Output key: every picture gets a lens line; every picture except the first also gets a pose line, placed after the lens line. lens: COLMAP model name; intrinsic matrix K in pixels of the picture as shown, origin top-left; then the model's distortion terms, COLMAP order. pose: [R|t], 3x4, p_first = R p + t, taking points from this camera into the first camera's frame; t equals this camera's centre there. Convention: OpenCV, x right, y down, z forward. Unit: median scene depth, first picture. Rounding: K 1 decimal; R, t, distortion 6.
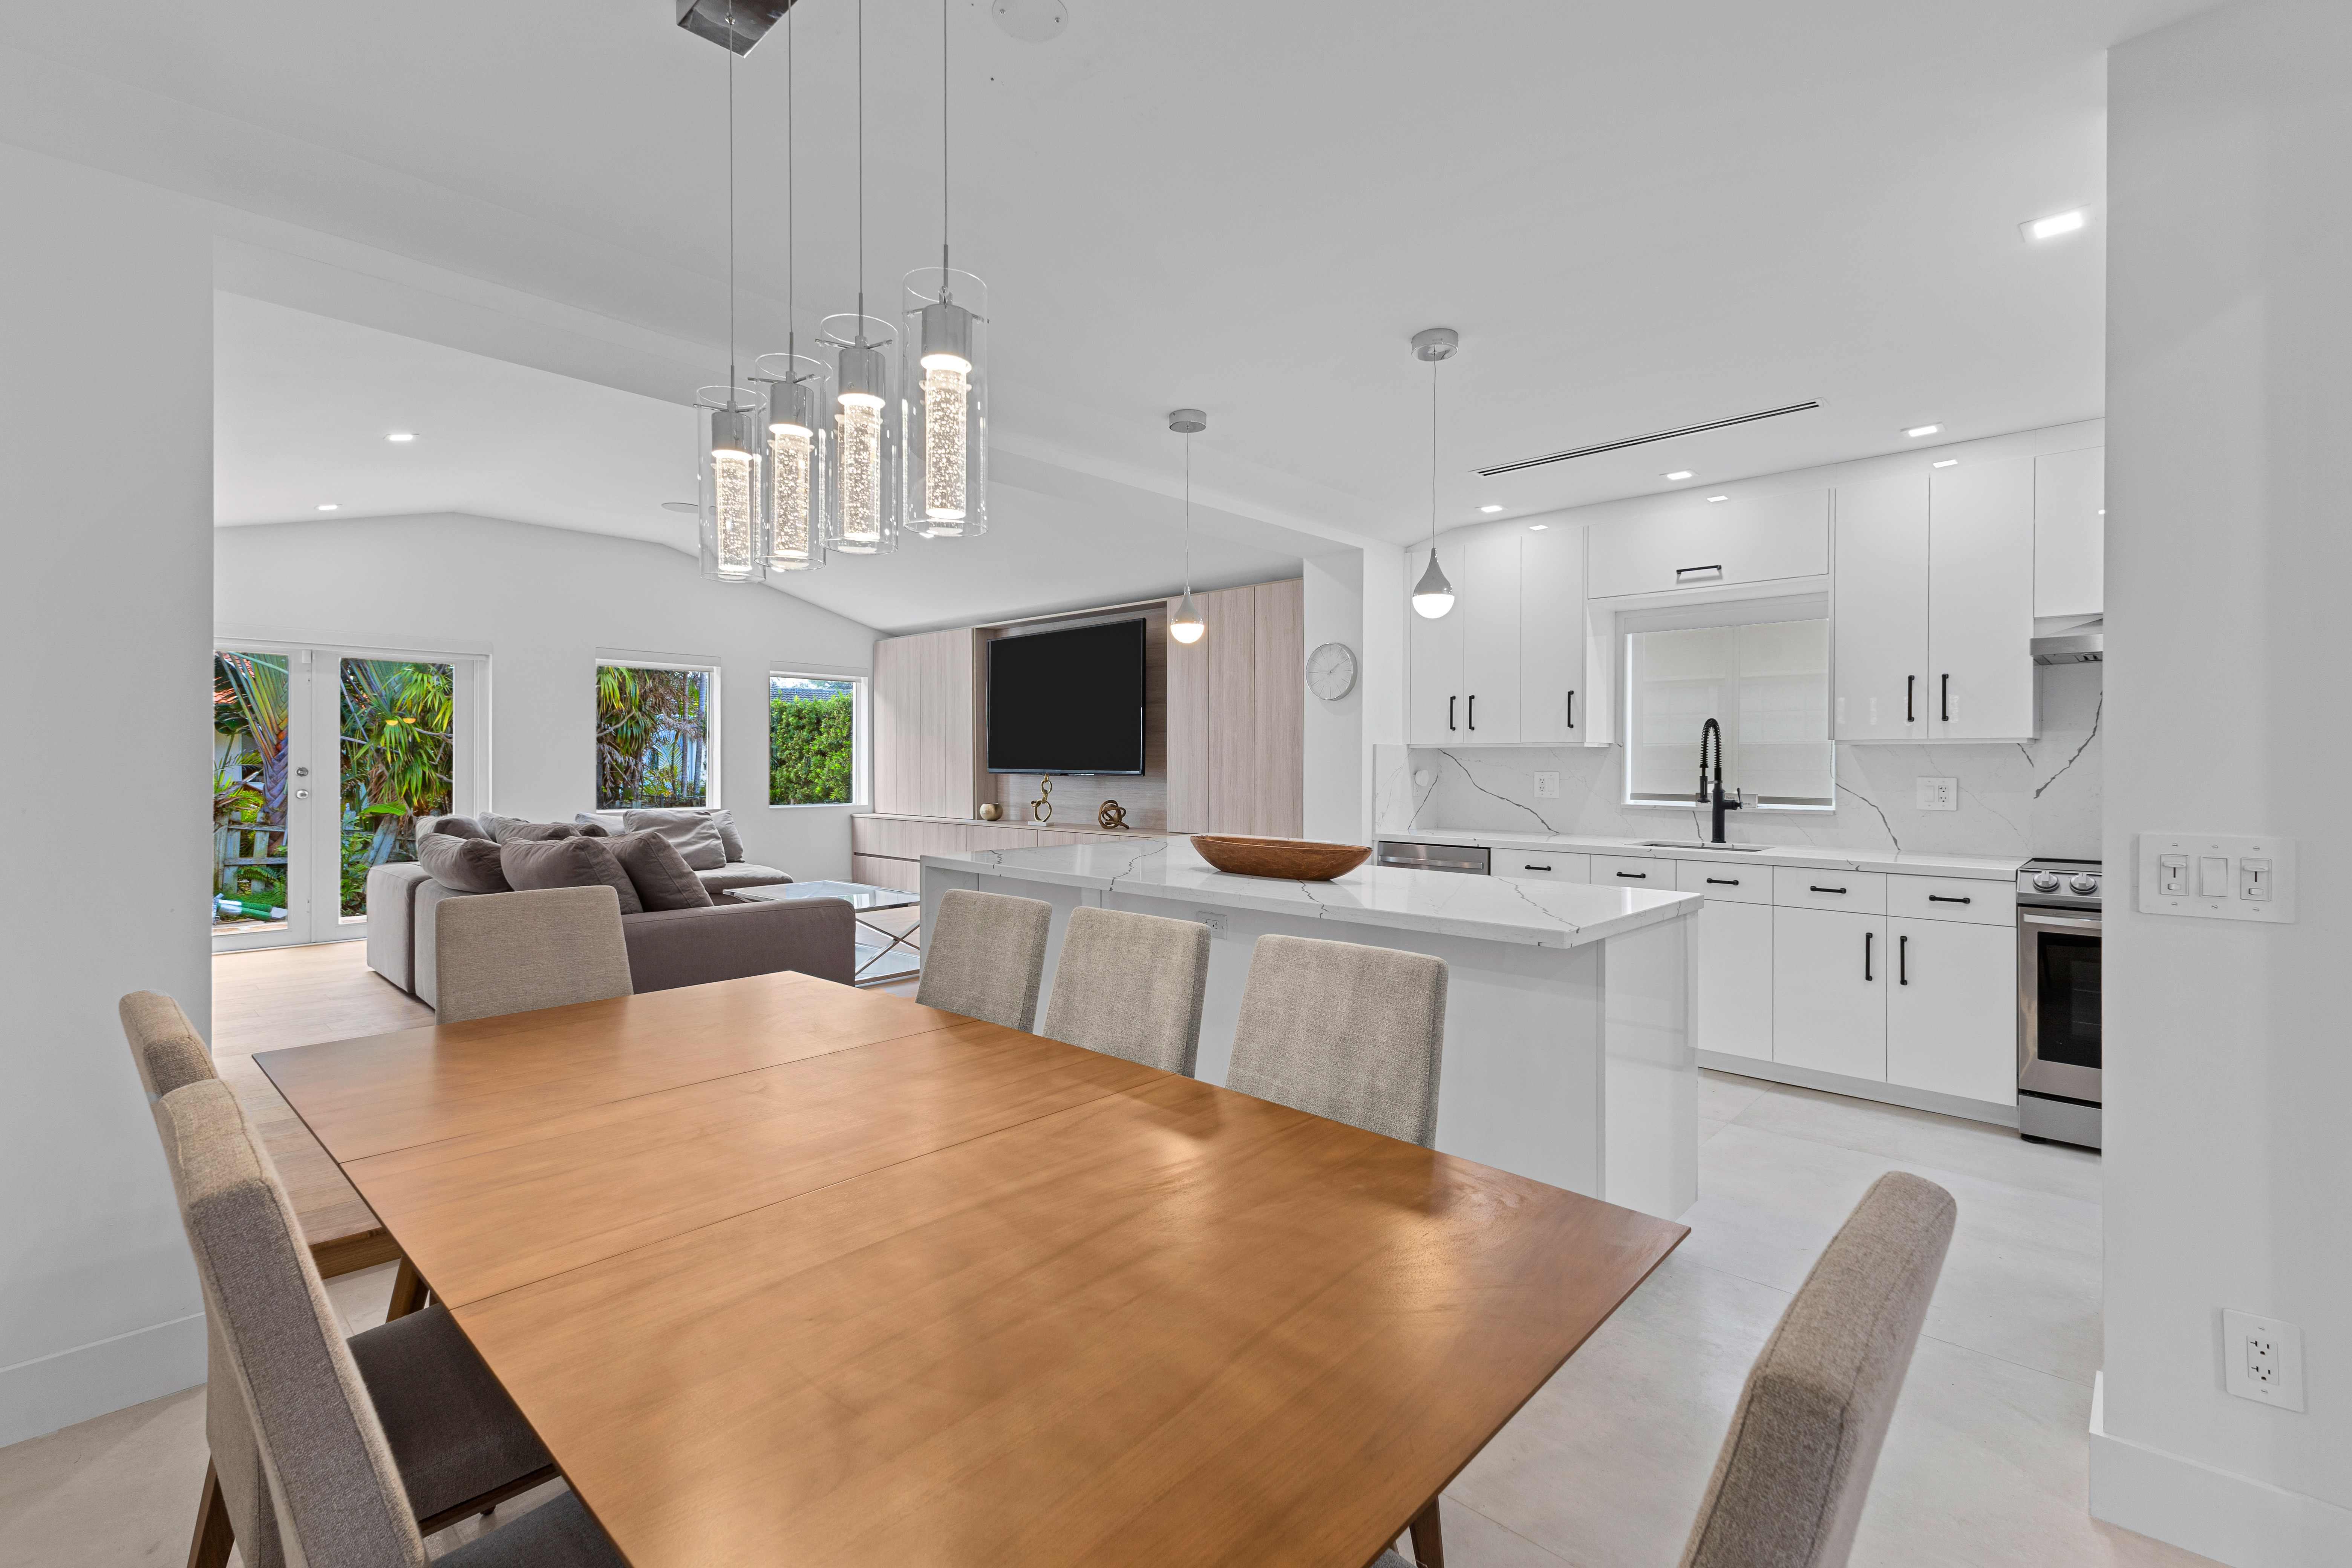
lens RADIAL K [[1026.6, 0, 1174.7], [0, 1026.6, 761.6], [0, 0, 1]] dist [0.016197, 0.000061]
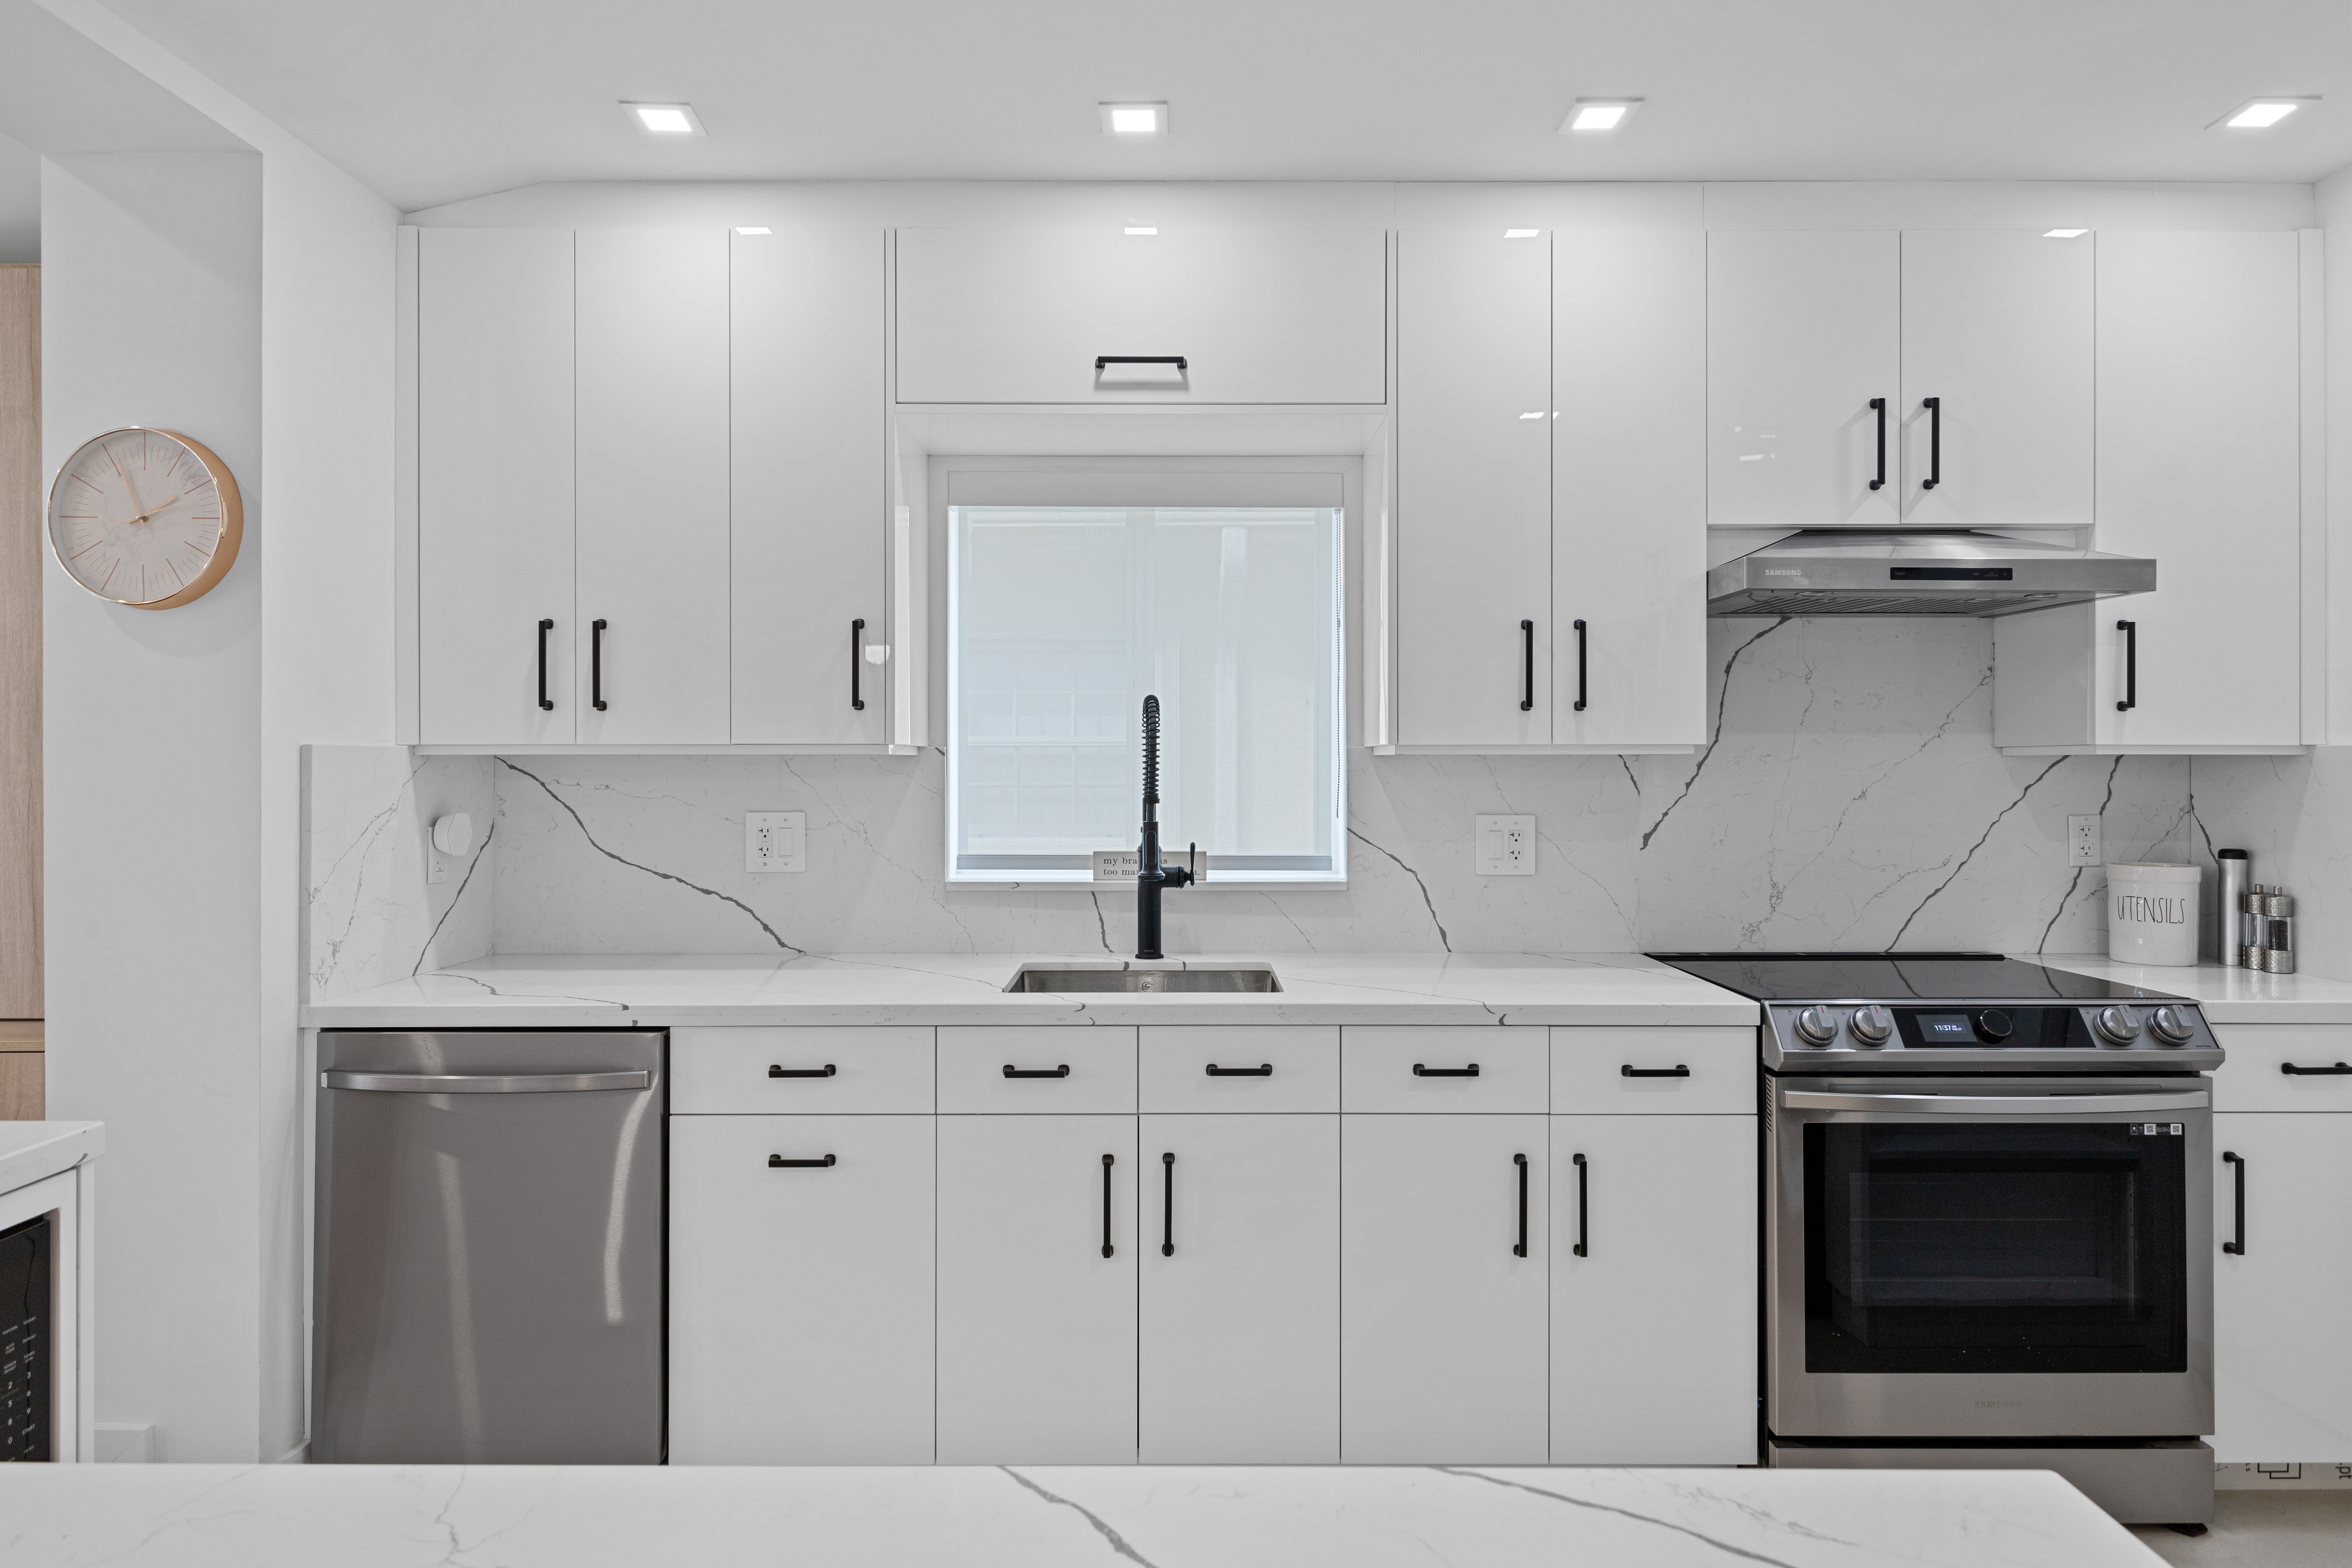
lens RADIAL K [[1409.2, 0, 1178.5], [0, 1409.2, 761.0], [0, 0, 1]] dist [0.029484, 0.000615]
pose [[0.732769, -0.002577, 0.680473, 0.092060], [0.002798, 0.999996, 0.000774, -0.012013], [-0.680472, 0.001337, 0.732773, 0.494870]]
